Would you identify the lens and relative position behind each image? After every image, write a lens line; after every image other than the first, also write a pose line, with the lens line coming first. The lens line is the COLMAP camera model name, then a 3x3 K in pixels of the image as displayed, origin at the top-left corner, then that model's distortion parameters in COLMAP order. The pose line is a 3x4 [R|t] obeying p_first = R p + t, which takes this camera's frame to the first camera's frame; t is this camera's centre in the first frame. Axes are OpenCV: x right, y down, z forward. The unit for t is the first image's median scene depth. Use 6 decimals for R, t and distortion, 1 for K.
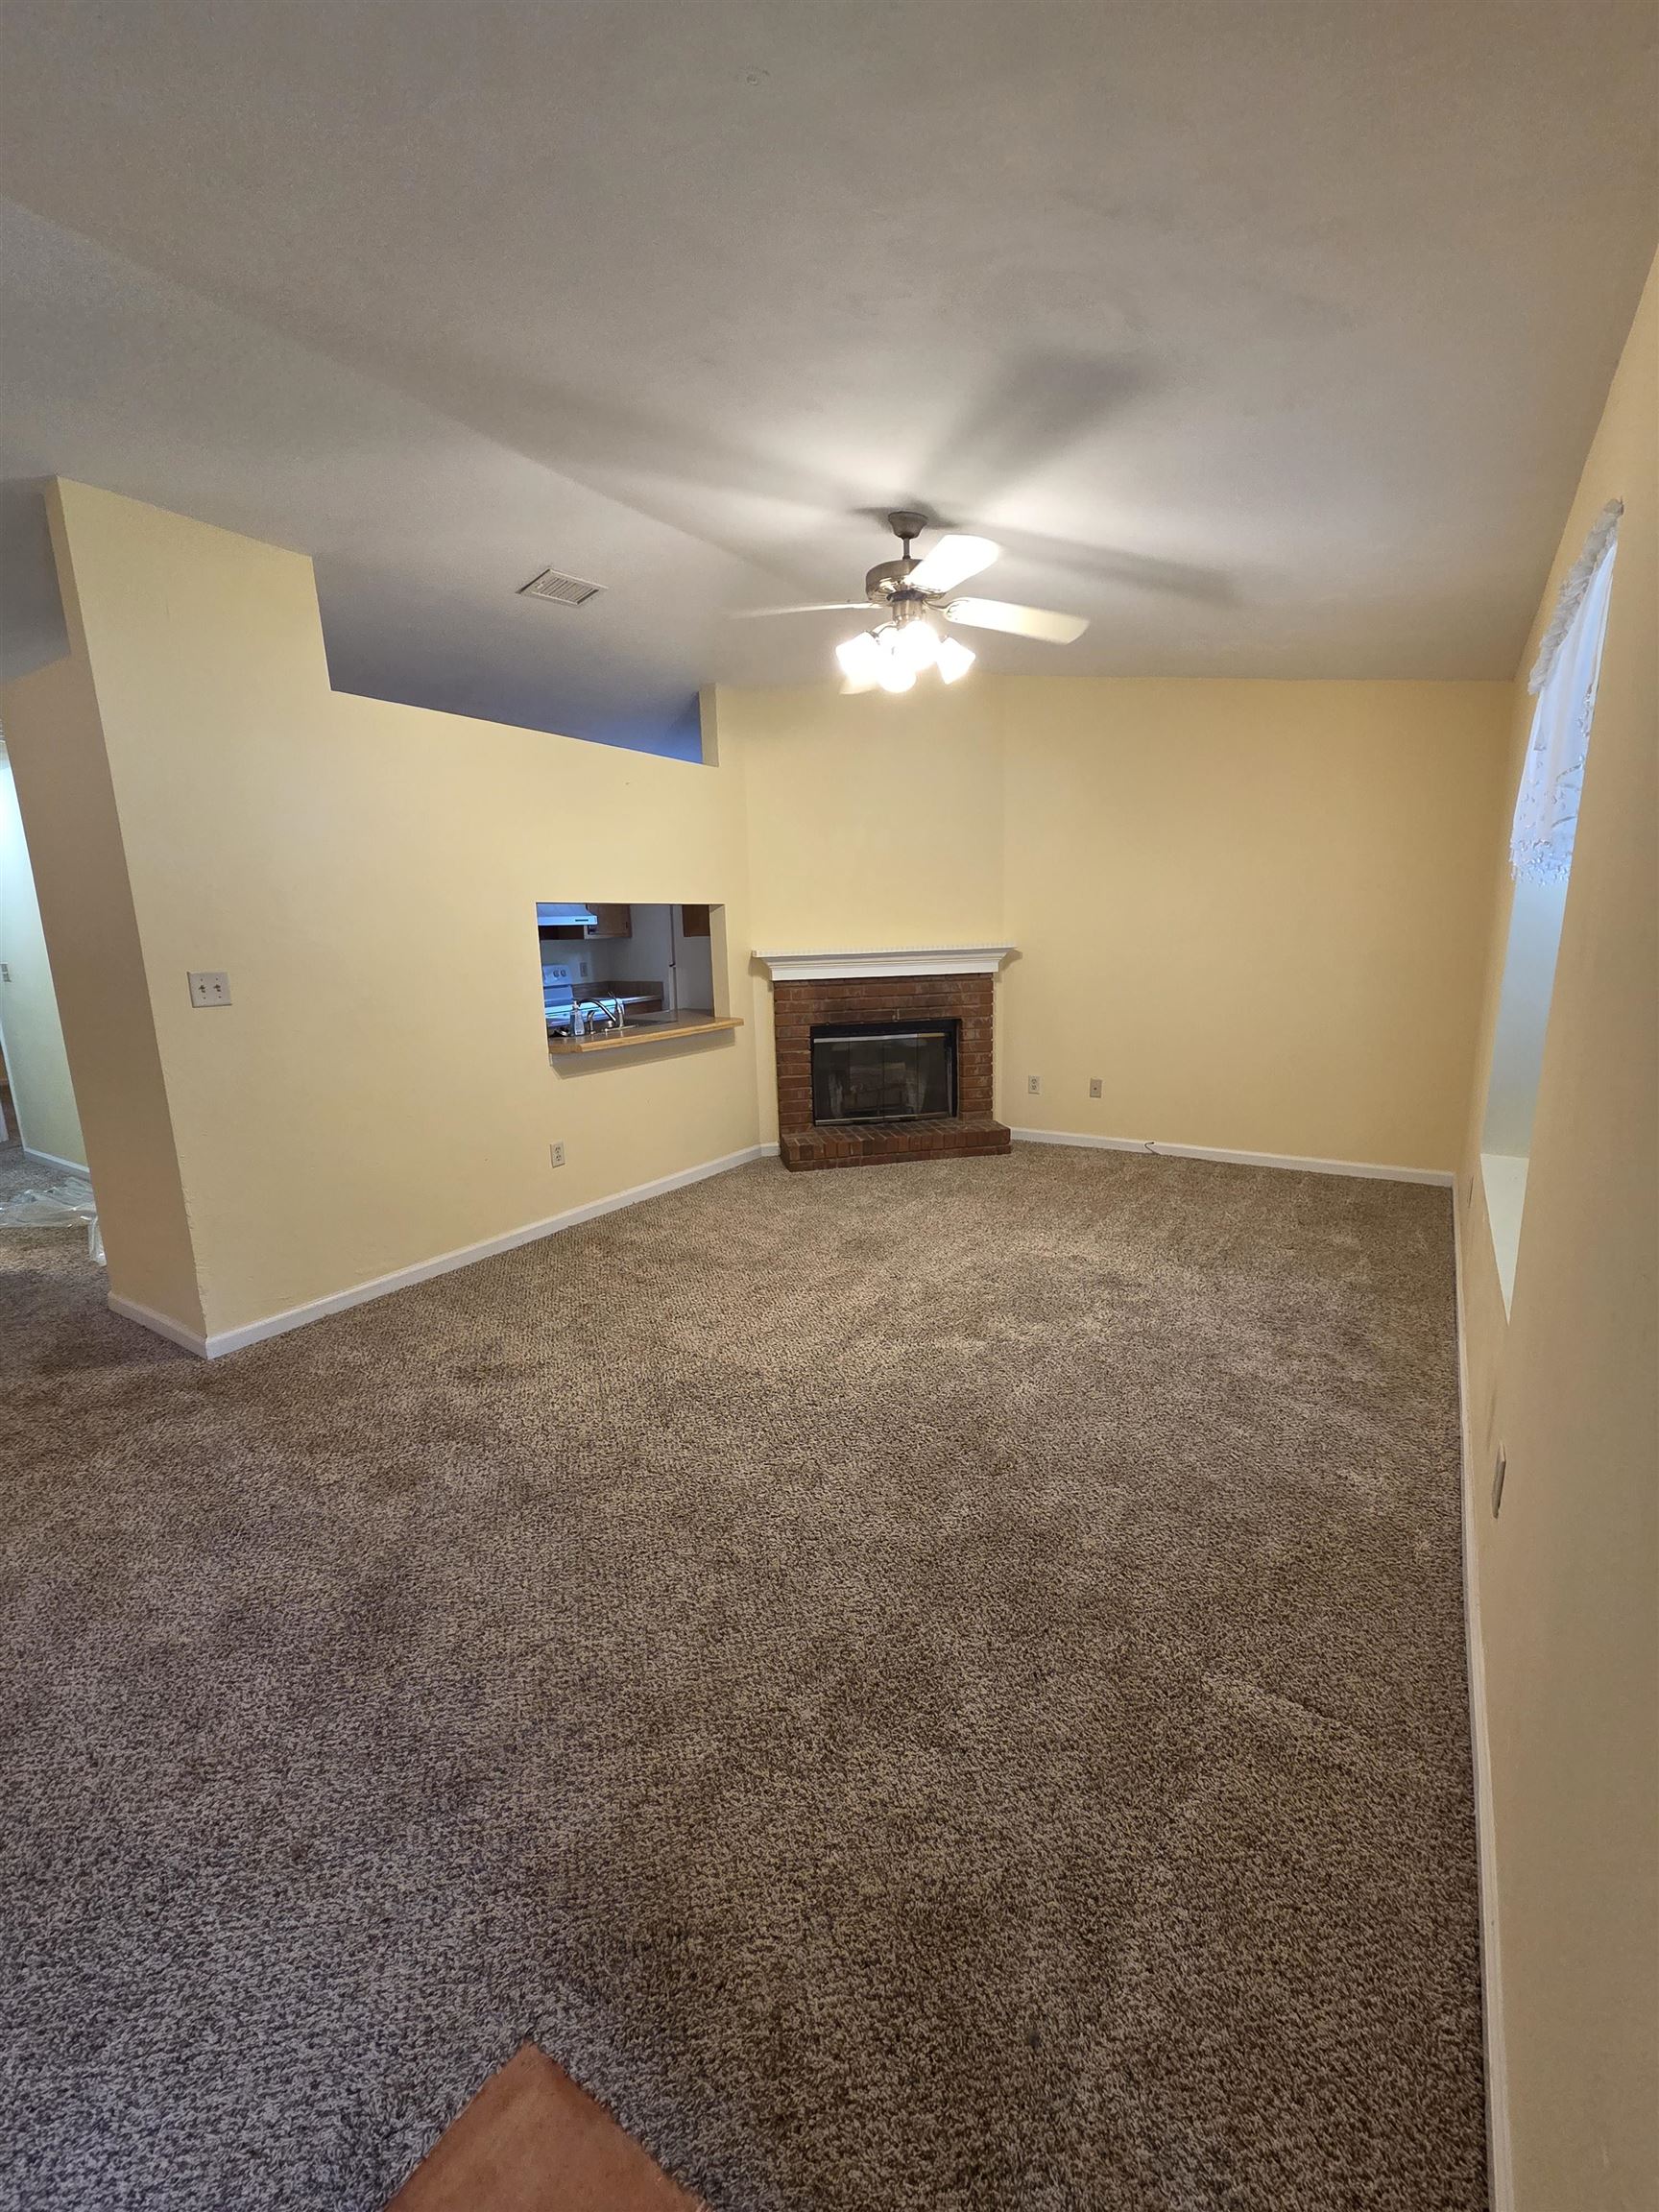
lens RADIAL K [[896.1, 0, 832.4], [0, 896.1, 1104.4], [0, 0, 1]] dist [-0.000834, -0.000041]
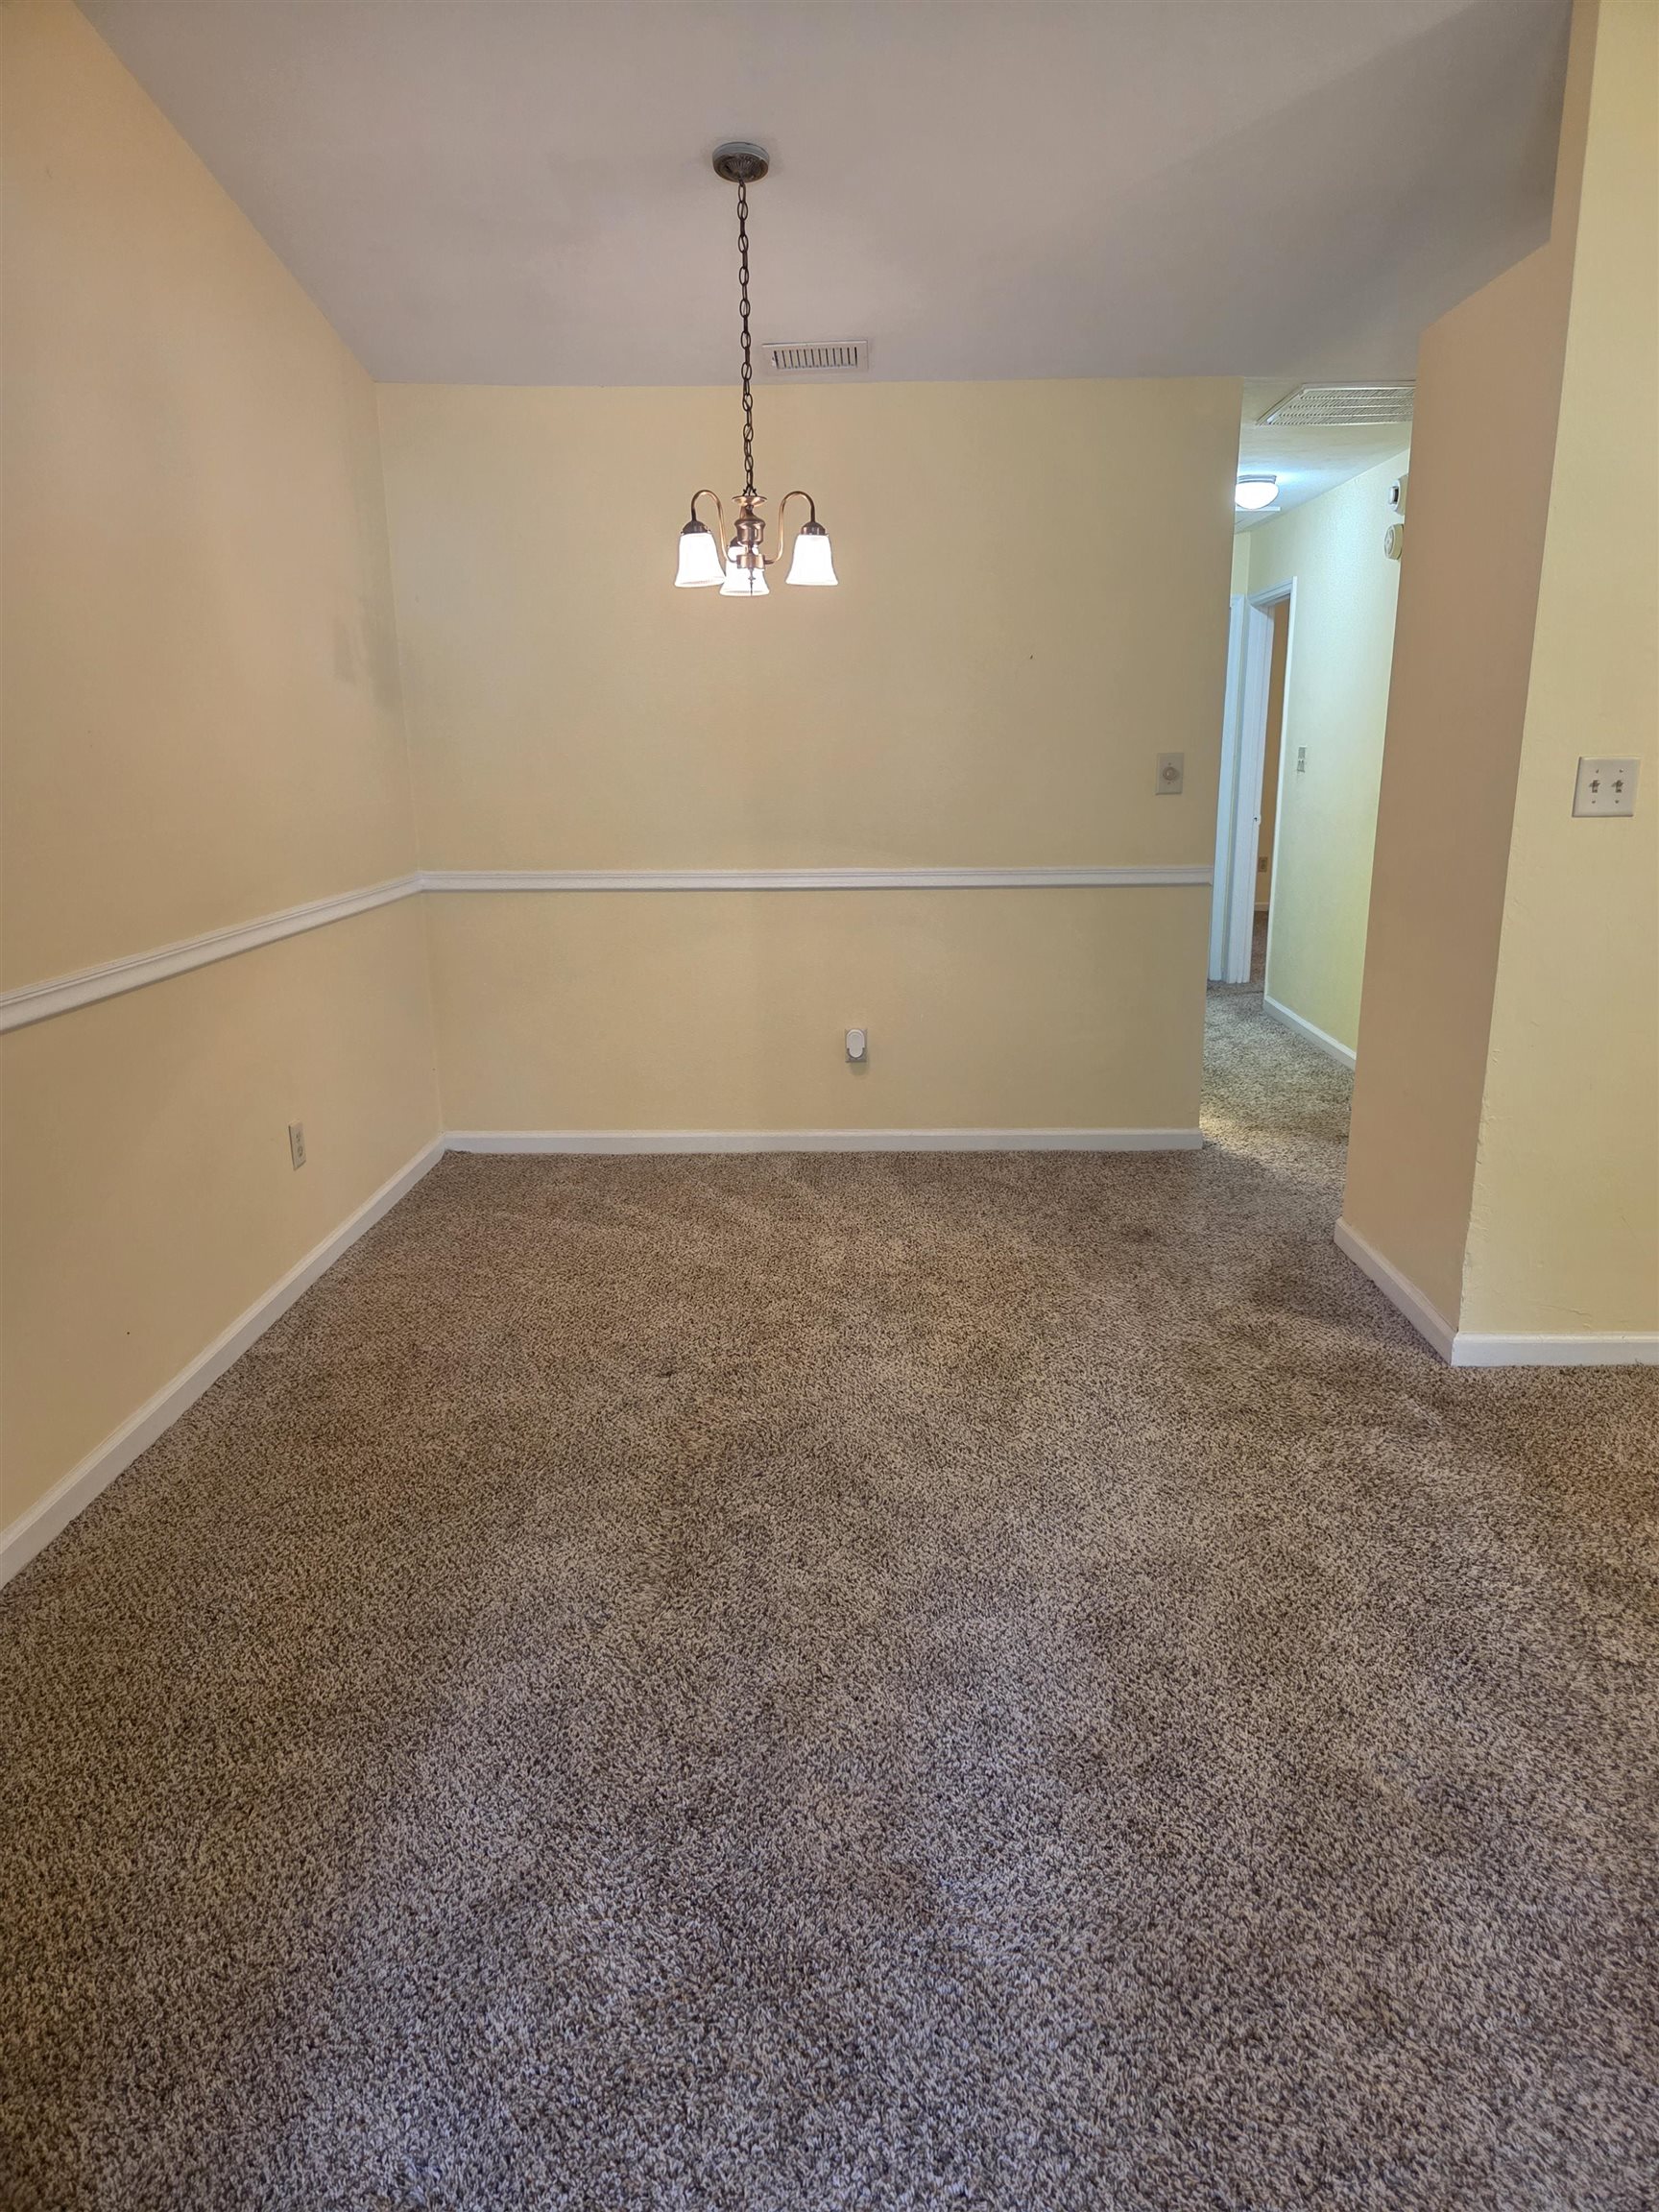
lens RADIAL K [[1465.3, 0, 830.3], [0, 1465.3, 1108.2], [0, 0, 1]] dist [0.004878, 0.000315]
pose [[0.523278, 0.222016, -0.822733, -0.108048], [-0.164076, 0.973650, 0.158384, 0.010133], [0.836217, 0.052112, 0.545916, 0.037691]]
